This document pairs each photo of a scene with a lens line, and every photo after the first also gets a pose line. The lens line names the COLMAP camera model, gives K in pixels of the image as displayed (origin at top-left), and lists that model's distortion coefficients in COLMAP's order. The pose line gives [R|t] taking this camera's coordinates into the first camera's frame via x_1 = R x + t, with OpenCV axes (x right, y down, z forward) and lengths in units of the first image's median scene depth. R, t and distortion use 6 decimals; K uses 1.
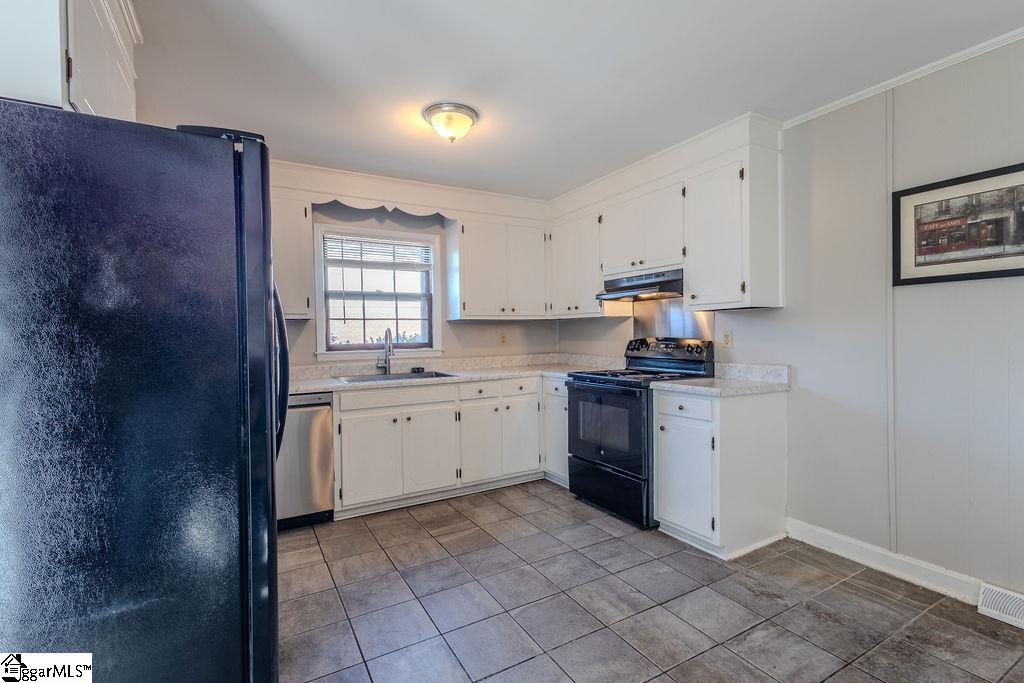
lens RADIAL K [[471.8, 0, 511.3], [0, 471.8, 340.1], [0, 0, 1]] dist [0.012433, -0.000051]
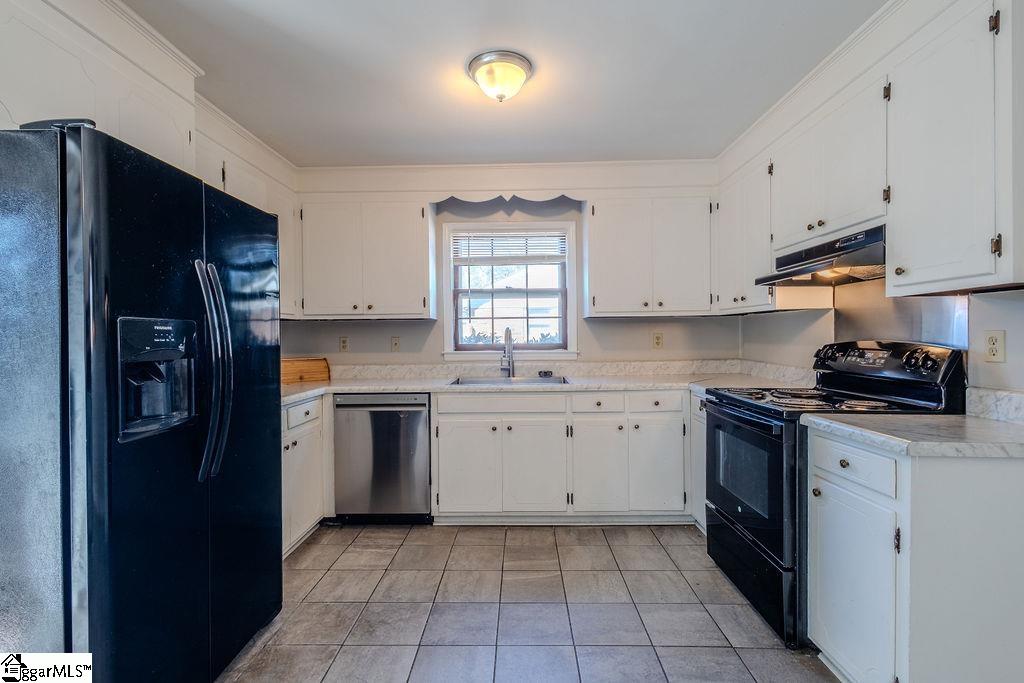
lens RADIAL K [[471.8, 0, 511.3], [0, 471.8, 340.1], [0, 0, 1]] dist [0.012433, -0.000051]
pose [[0.856696, 0.011328, -0.515697, 0.232350], [-0.010058, 0.999936, 0.005255, -0.005540], [0.515723, 0.000685, 0.856755, 0.219536]]
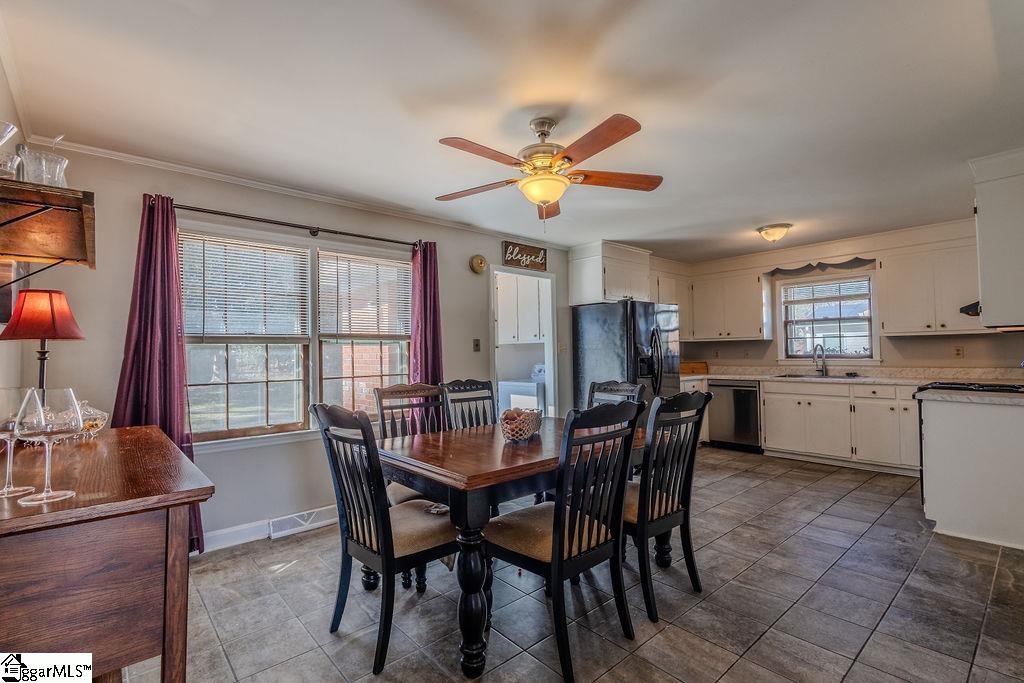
lens RADIAL K [[471.8, 0, 511.3], [0, 471.8, 340.1], [0, 0, 1]] dist [0.012433, -0.000051]
pose [[0.200640, -0.013978, -0.979565, 1.036498], [-0.001713, 0.999892, -0.014619, -0.014655], [0.979664, 0.004611, 0.200594, -0.243118]]
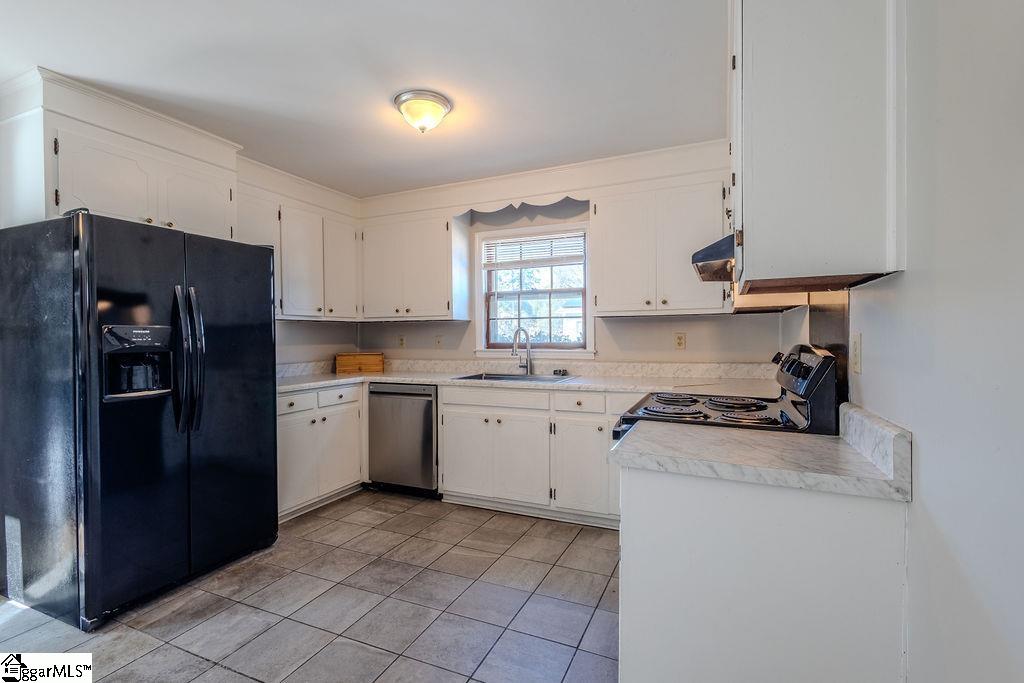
lens RADIAL K [[471.8, 0, 511.3], [0, 471.8, 340.1], [0, 0, 1]] dist [0.012433, -0.000051]
pose [[0.584899, 0.019817, -0.810864, 0.546266], [-0.011942, 0.999804, 0.015821, -0.014646], [0.811018, 0.000429, 0.585021, 0.427292]]
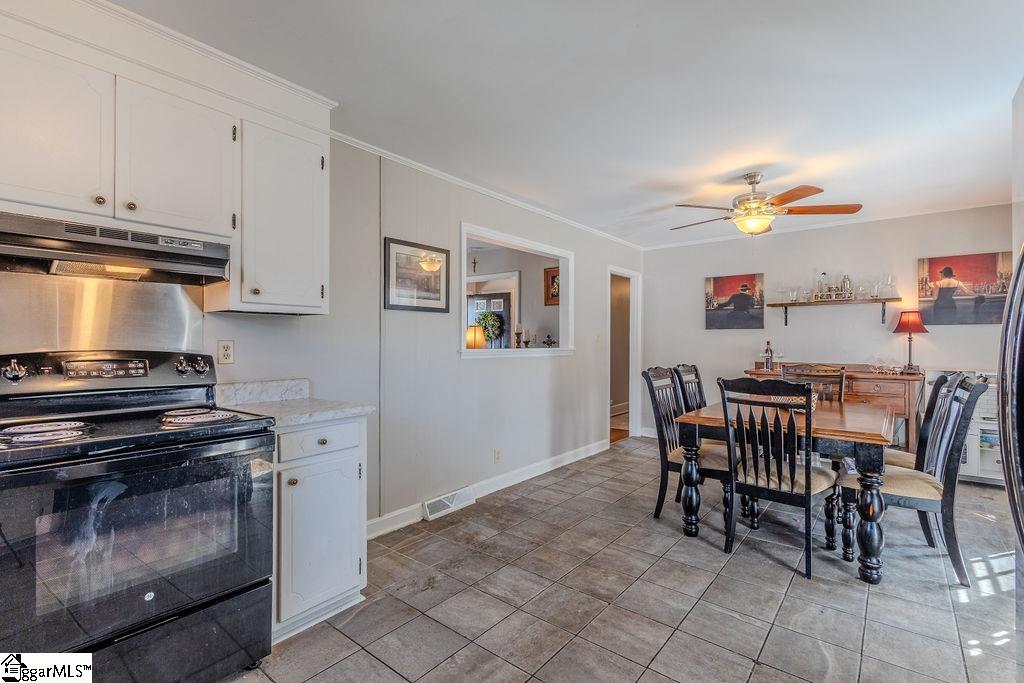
lens RADIAL K [[471.8, 0, 511.3], [0, 471.8, 340.1], [0, 0, 1]] dist [0.012433, -0.000051]
pose [[-0.359611, 0.017642, 0.932935, -0.340699], [0.015987, 0.999791, -0.012744, -0.003506], [-0.932965, 0.010332, -0.359818, 0.746006]]
